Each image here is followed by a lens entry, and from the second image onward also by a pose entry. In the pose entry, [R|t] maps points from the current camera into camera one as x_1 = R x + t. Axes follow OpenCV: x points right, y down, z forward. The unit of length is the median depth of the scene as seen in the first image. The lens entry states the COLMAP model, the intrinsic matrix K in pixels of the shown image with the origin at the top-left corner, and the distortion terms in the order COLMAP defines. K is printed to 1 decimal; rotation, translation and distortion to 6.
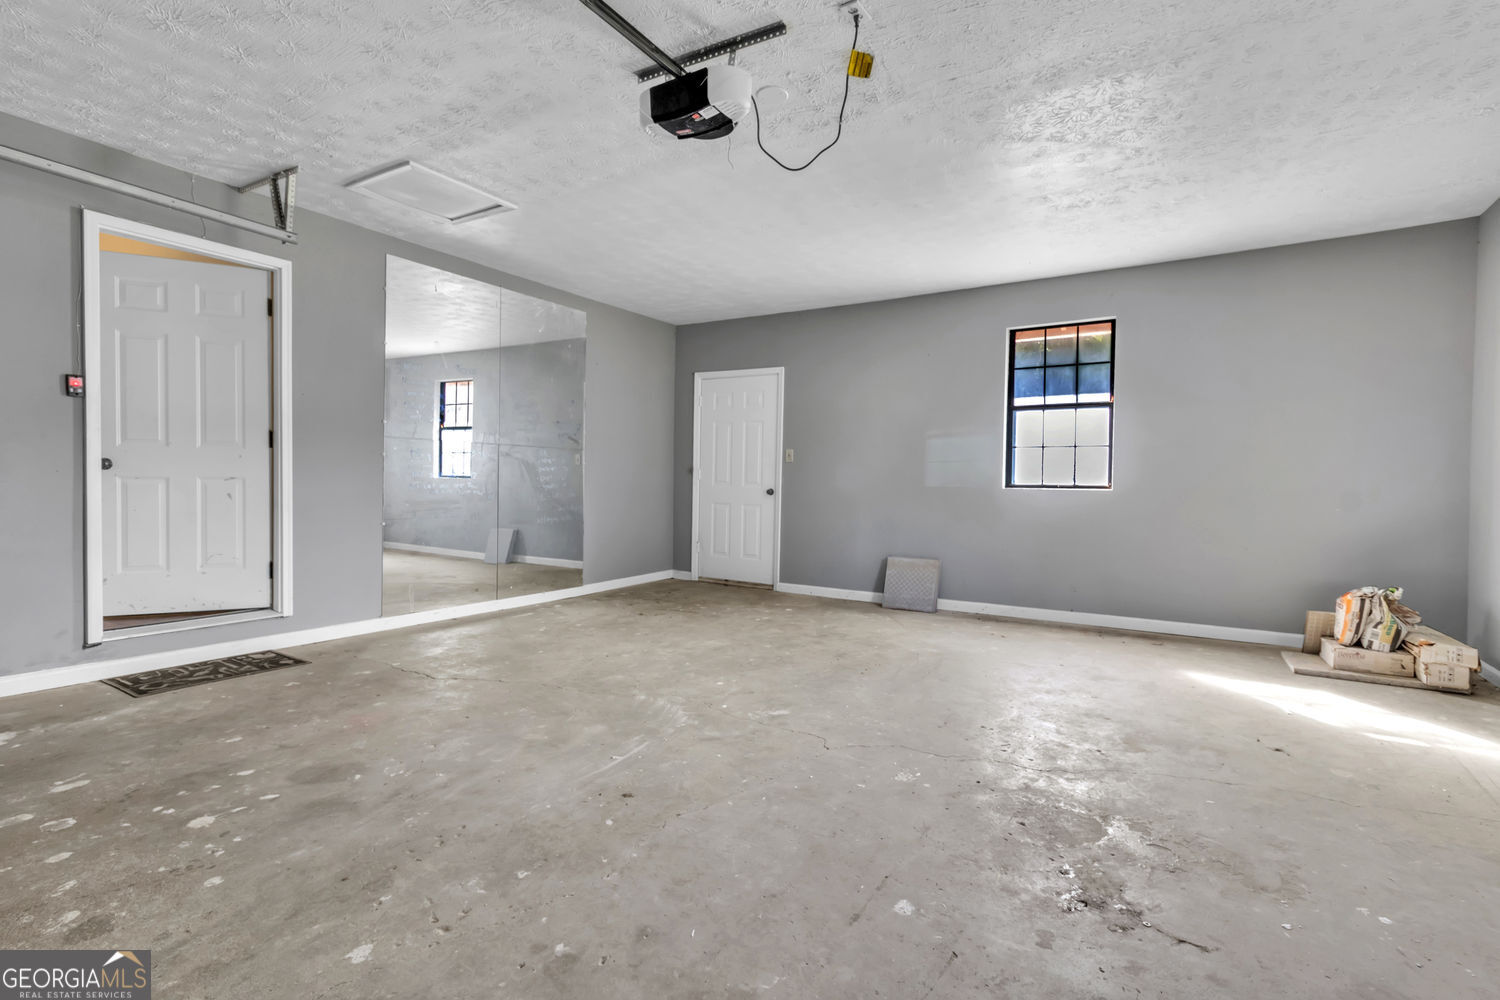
lens RADIAL K [[713.5, 0, 756.3], [0, 713.5, 485.5], [0, 0, 1]] dist [0.001409, 0.000584]
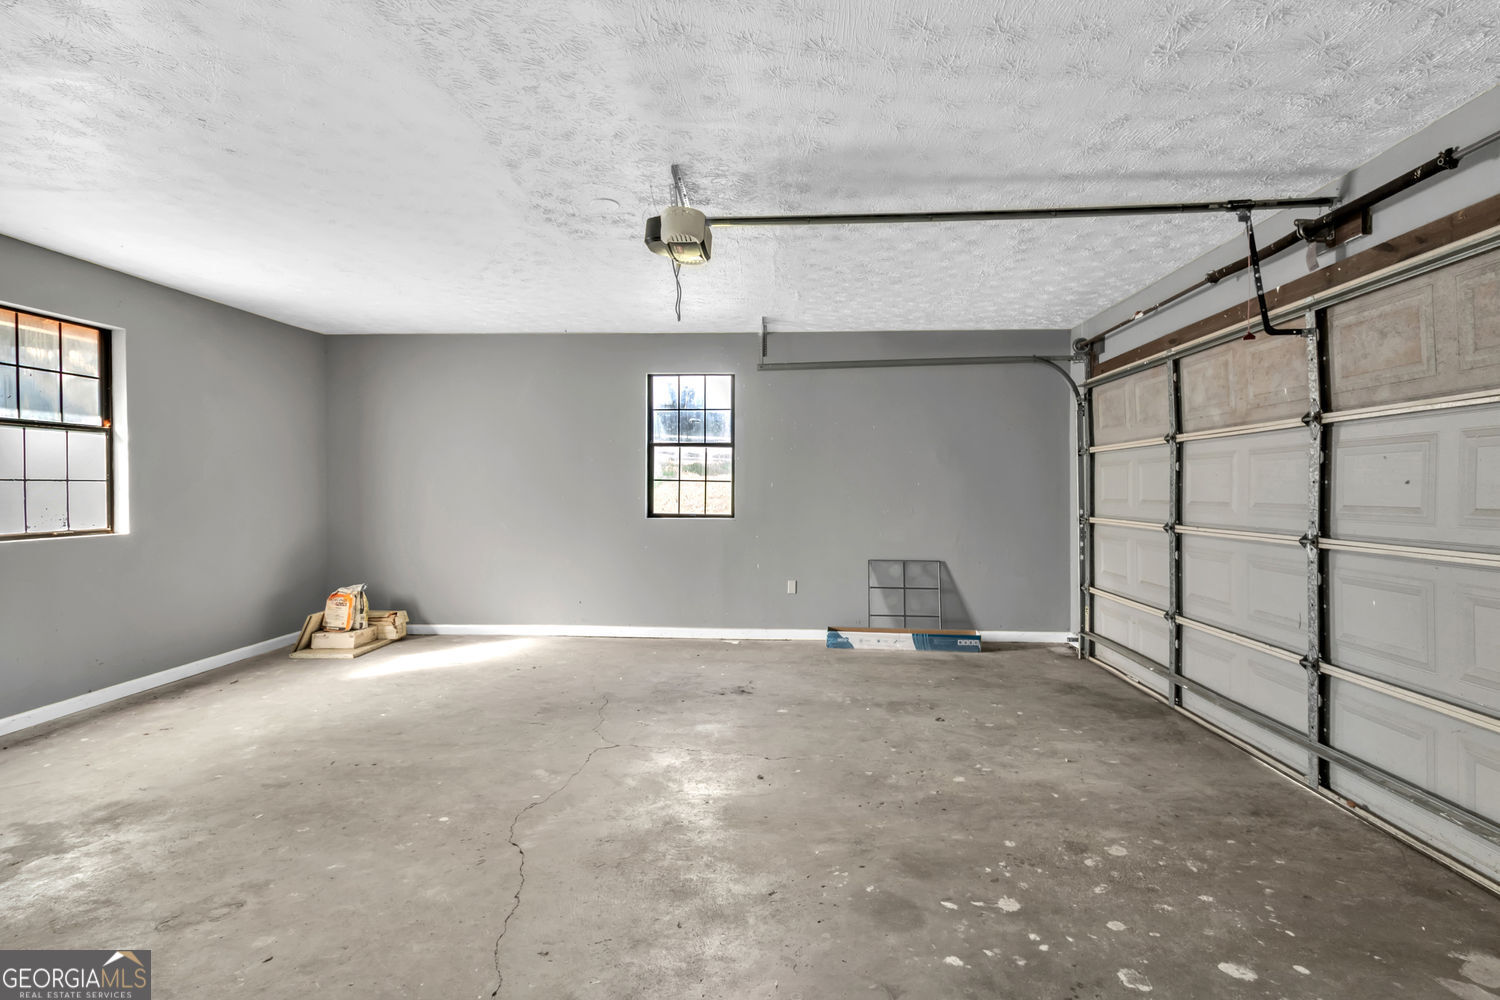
lens RADIAL K [[713.5, 0, 756.3], [0, 713.5, 485.5], [0, 0, 1]] dist [0.001409, 0.000584]
pose [[-0.481831, -0.013588, 0.876159, -1.500776], [-0.001275, 0.999890, 0.014806, -0.163734], [-0.876263, 0.006017, -0.481795, 1.817514]]
